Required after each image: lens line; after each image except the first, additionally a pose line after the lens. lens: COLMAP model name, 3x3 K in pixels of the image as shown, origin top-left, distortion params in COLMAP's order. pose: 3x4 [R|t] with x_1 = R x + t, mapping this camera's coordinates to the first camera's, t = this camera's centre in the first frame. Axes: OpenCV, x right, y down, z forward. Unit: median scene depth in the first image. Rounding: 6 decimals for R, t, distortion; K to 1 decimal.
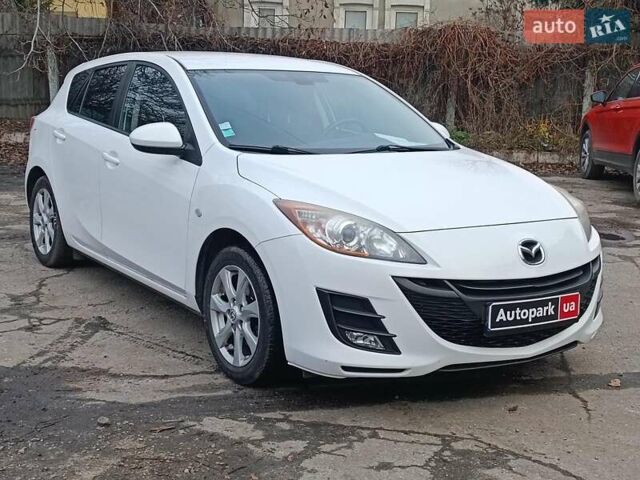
lens RADIAL K [[933.3, 0, 340.4], [0, 933.3, 283.5], [0, 0, 1]] dist [0.350129, -1.890602]
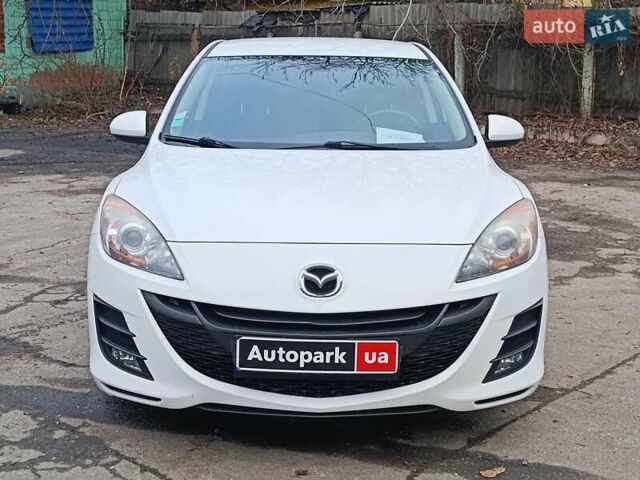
lens RADIAL K [[933.3, 0, 340.4], [0, 933.3, 283.5], [0, 0, 1]] dist [0.350129, -1.890602]
pose [[0.818021, 0.112965, -0.563986, 0.670867], [-0.105813, 0.993345, 0.045491, -0.070004], [0.565371, 0.022464, 0.824531, 0.363480]]
